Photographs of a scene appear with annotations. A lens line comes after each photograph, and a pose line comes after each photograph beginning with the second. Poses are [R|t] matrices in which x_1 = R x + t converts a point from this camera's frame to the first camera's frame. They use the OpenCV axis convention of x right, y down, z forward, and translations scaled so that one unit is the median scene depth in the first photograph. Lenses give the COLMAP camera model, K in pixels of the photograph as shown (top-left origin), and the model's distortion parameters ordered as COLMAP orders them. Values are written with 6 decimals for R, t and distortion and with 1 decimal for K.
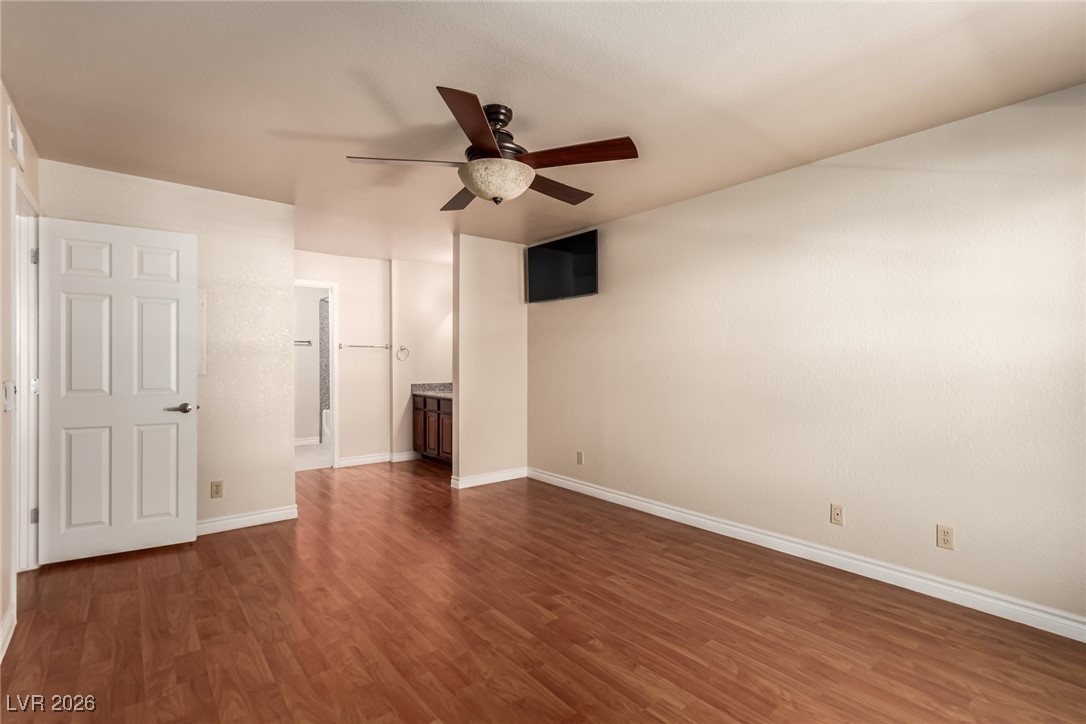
lens RADIAL K [[506.0, 0, 539.4], [0, 506.0, 361.6], [0, 0, 1]] dist [0.003162, 0.002594]
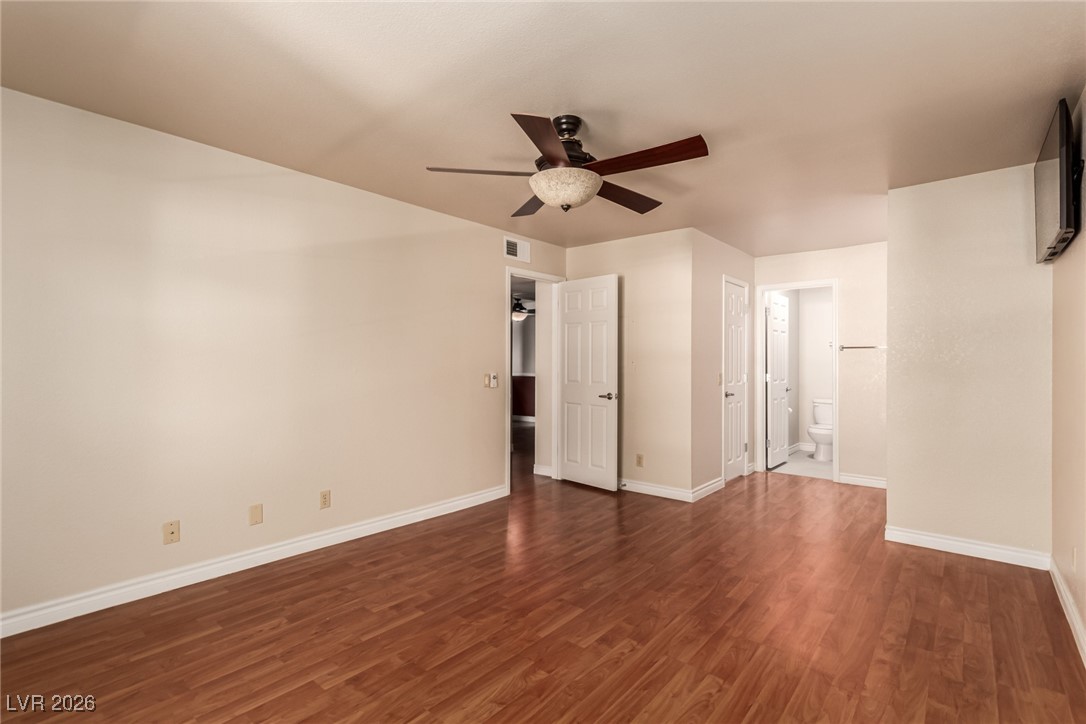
lens RADIAL K [[506.0, 0, 560.1], [0, 506.0, 361.6], [0, 0, 1]] dist [0.003162, 0.002594]
pose [[0.207087, -0.002354, -0.978320, 0.812934], [-0.006176, 0.999974, -0.003713, -0.000785], [0.978303, 0.006811, 0.207067, 0.682168]]
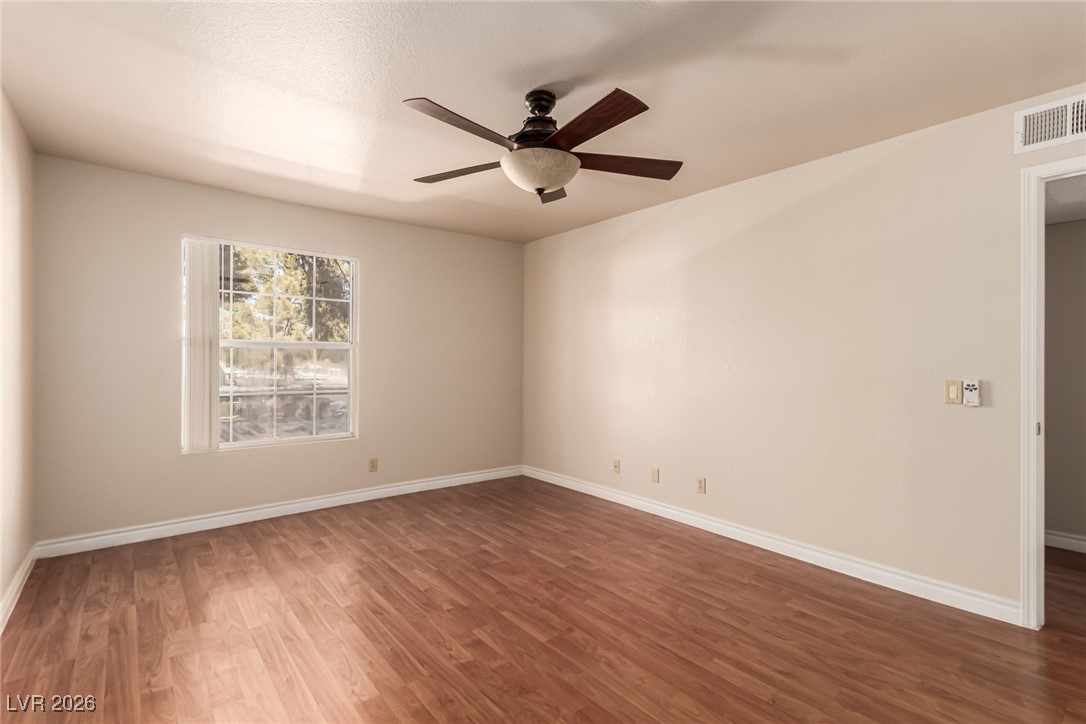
lens RADIAL K [[506.0, 0, 534.7], [0, 506.0, 358.5], [0, 0, 1]] dist [0.003162, 0.002594]
pose [[-0.999954, -0.006891, 0.006729, -0.071771], [-0.006879, 0.999975, 0.001847, -0.002757], [-0.006742, 0.001801, -0.999976, 1.723843]]
